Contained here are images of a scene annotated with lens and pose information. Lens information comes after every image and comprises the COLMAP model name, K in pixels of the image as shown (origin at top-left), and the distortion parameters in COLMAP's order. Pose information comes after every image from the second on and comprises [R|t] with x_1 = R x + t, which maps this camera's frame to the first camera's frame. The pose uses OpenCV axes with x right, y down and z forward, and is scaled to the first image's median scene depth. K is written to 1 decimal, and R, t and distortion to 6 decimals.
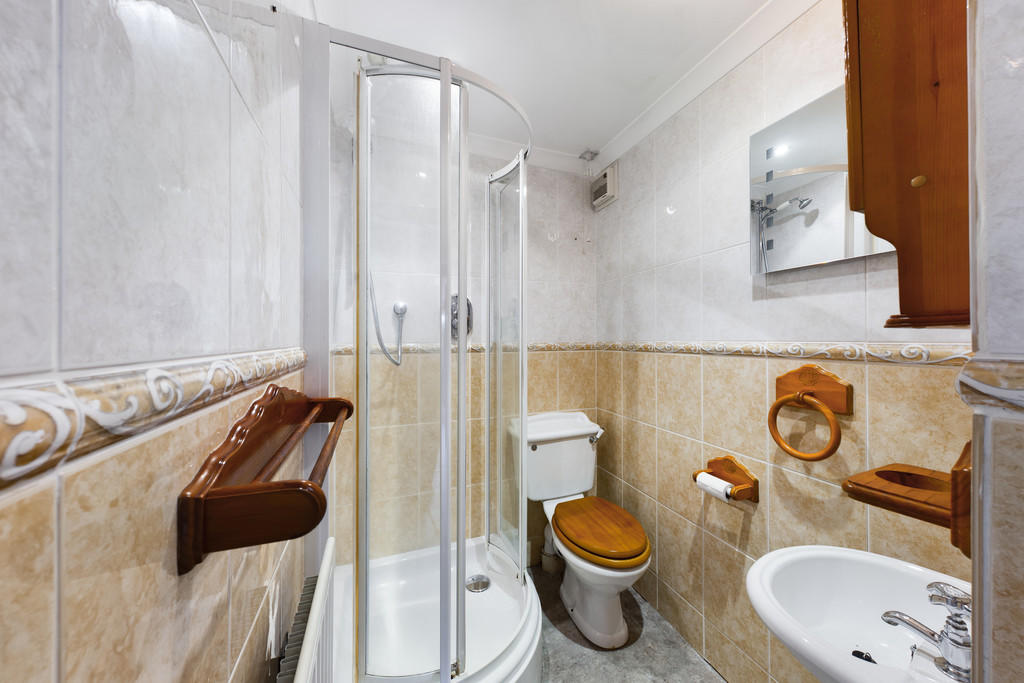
lens RADIAL K [[355.0, 0, 512.0], [0, 355.0, 341.5], [0, 0, 1]] dist [-0.001359, -0.000036]
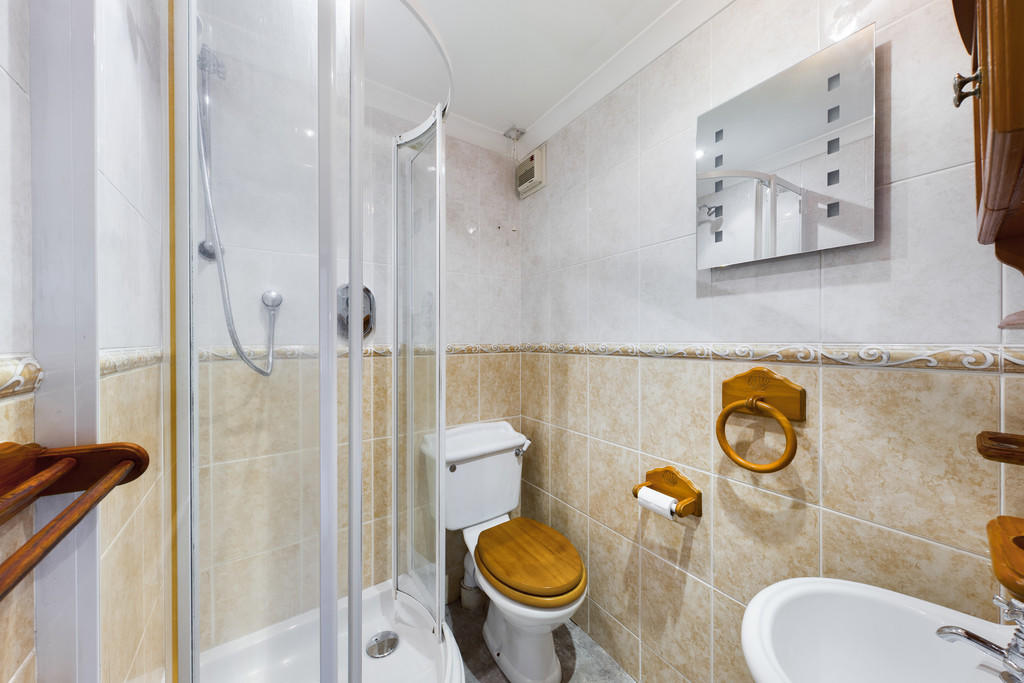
lens RADIAL K [[355.0, 0, 512.0], [0, 355.0, 341.5], [0, 0, 1]] dist [-0.001359, -0.000036]
pose [[0.970010, -0.000832, 0.243063, -0.007208], [0.001568, 0.999995, -0.002833, -0.000572], [-0.243059, 0.003129, 0.970006, 0.163299]]
